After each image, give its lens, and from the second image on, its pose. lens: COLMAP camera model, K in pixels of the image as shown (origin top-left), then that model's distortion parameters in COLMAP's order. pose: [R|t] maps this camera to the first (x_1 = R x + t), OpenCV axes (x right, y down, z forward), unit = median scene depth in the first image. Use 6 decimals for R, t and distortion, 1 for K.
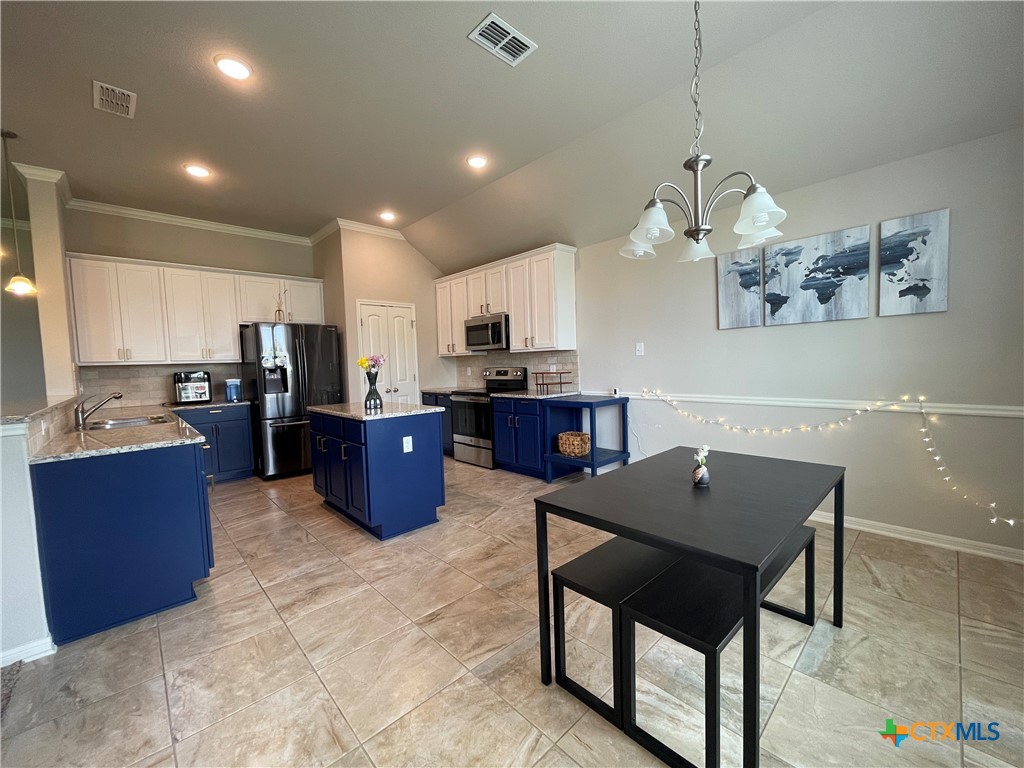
lens RADIAL K [[411.3, 0, 509.4], [0, 411.3, 385.9], [0, 0, 1]] dist [-0.002301, -0.000450]
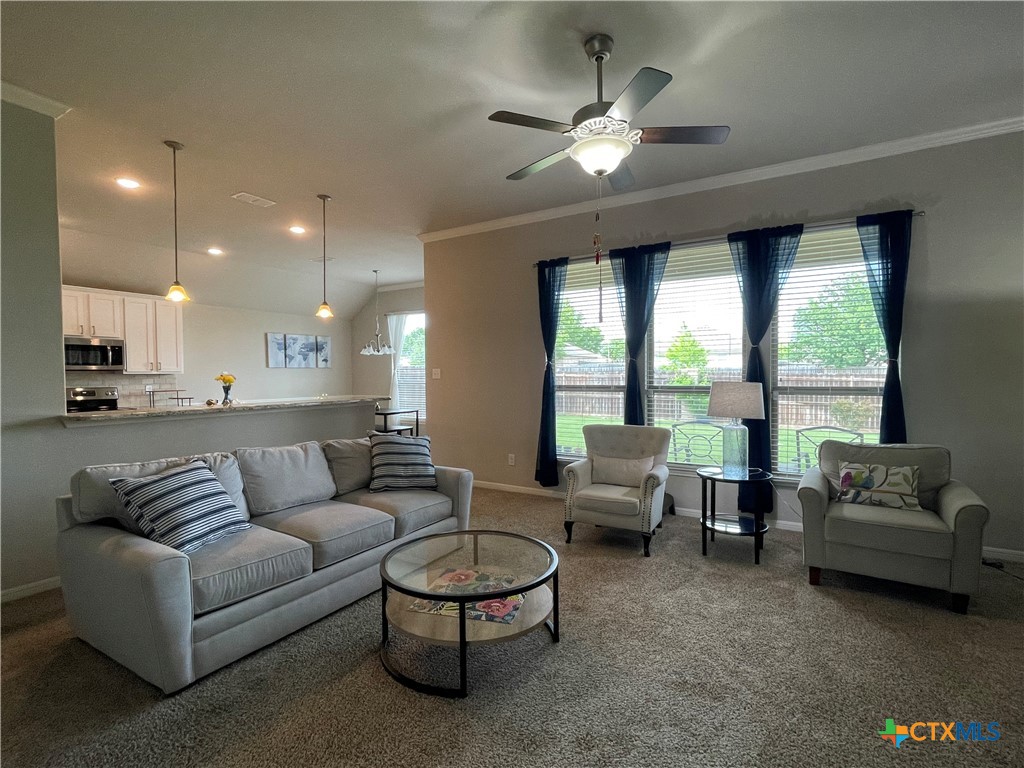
lens RADIAL K [[498.4, 0, 512.9], [0, 498.4, 386.4], [0, 0, 1]] dist [0.000548, 0.000145]
pose [[-0.271075, 0.010887, 0.962497, -2.427634], [0.075382, 0.997105, 0.009952, 0.029891], [-0.959602, 0.075253, -0.271111, 0.529121]]
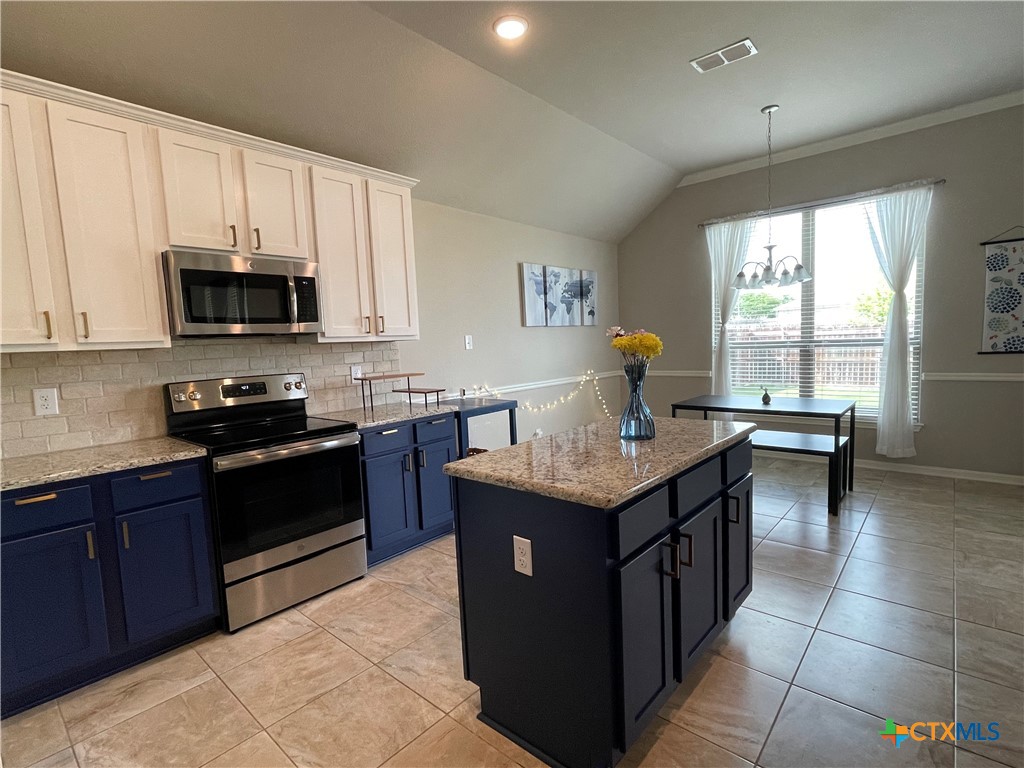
lens RADIAL K [[498.4, 0, 512.9], [0, 498.4, 386.4], [0, 0, 1]] dist [0.000548, 0.000145]
pose [[-0.097245, -0.051744, 0.993915, -0.949736], [0.103370, 0.992722, 0.061795, -0.063174], [-0.989878, 0.108750, -0.091188, 1.252953]]
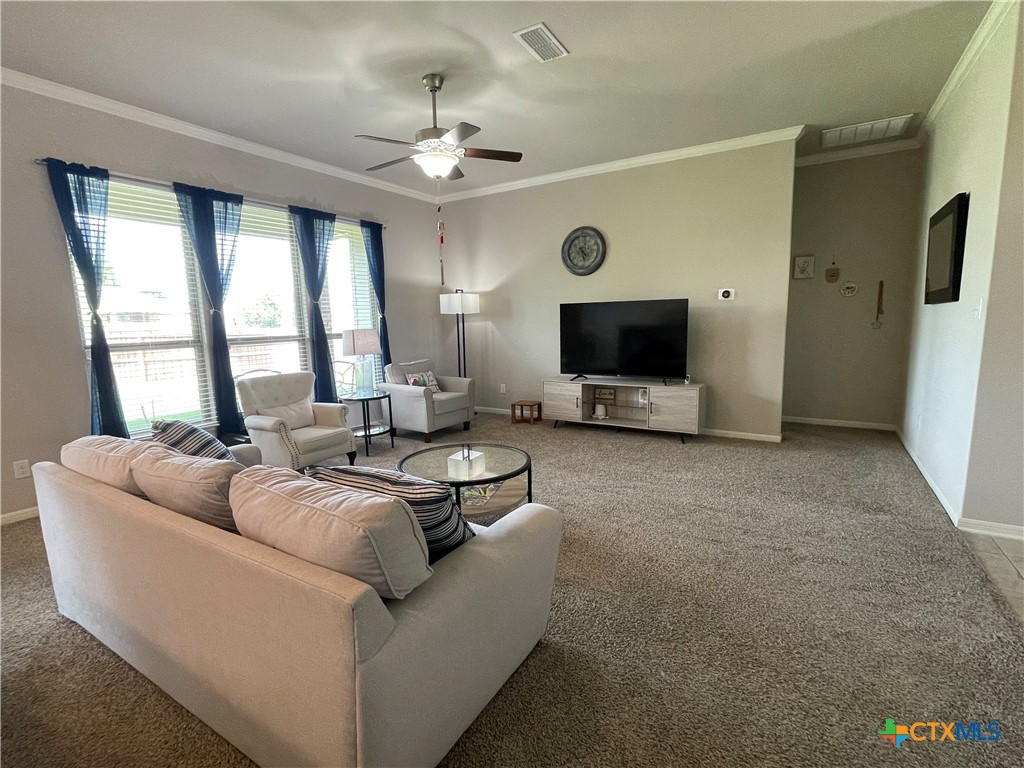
lens RADIAL K [[483.0, 0, 505.1], [0, 483.0, 382.6], [0, 0, 1]] dist [0.001318, 0.000264]
pose [[-0.967621, 0.087079, -0.236910, -1.537461], [0.038712, 0.978699, 0.201617, -0.054830], [0.249420, 0.185918, -0.950381, 1.319342]]
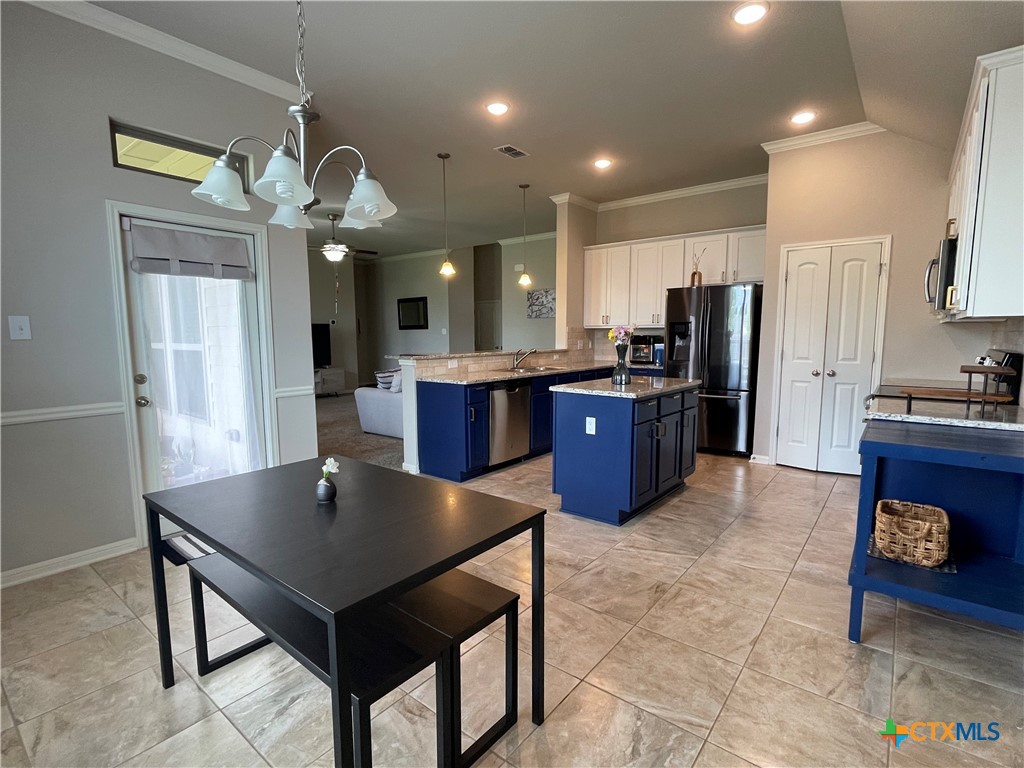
lens RADIAL K [[498.4, 0, 512.9], [0, 498.4, 386.4], [0, 0, 1]] dist [0.000548, 0.000145]
pose [[0.151563, 0.138463, -0.978702, 0.756542], [-0.062149, 0.989516, 0.130368, -0.073337], [0.986492, 0.041067, 0.158579, 0.615504]]
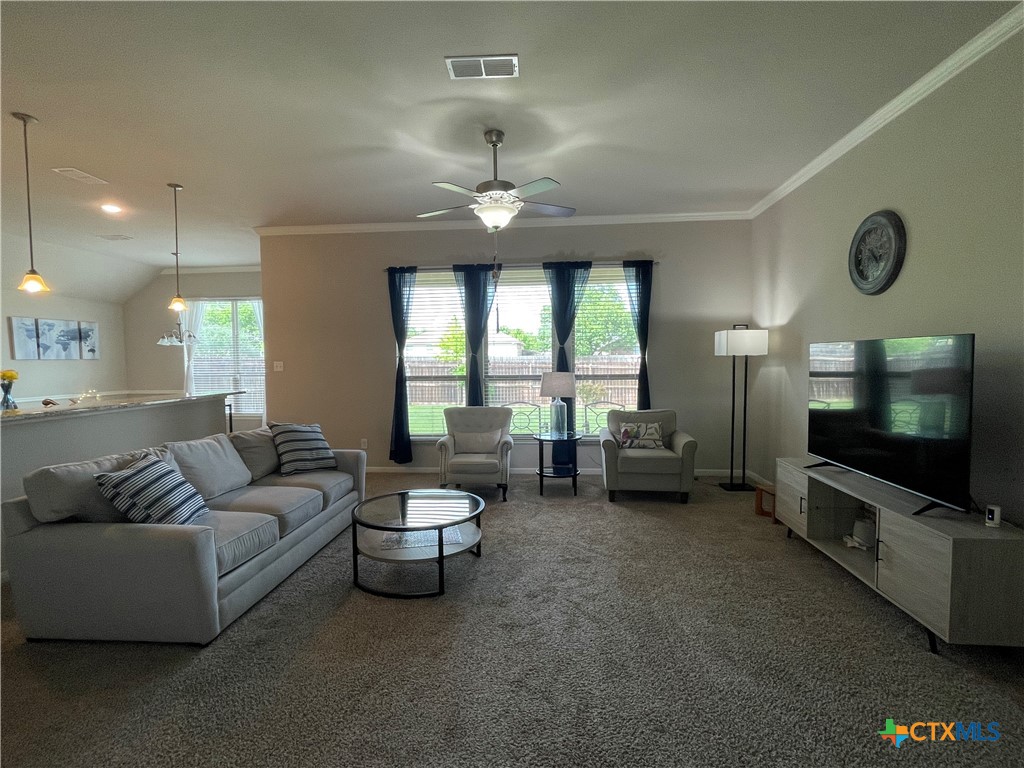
lens RADIAL K [[494.9, 0, 512.0], [0, 494.9, 384.0], [0, 0, 1]] dist [0.003674, 0.000726]
pose [[-0.670994, 0.004173, 0.741451, -2.559607], [0.078861, 0.994714, 0.065769, -0.009438], [-0.737257, 0.102602, -0.667776, 0.918898]]
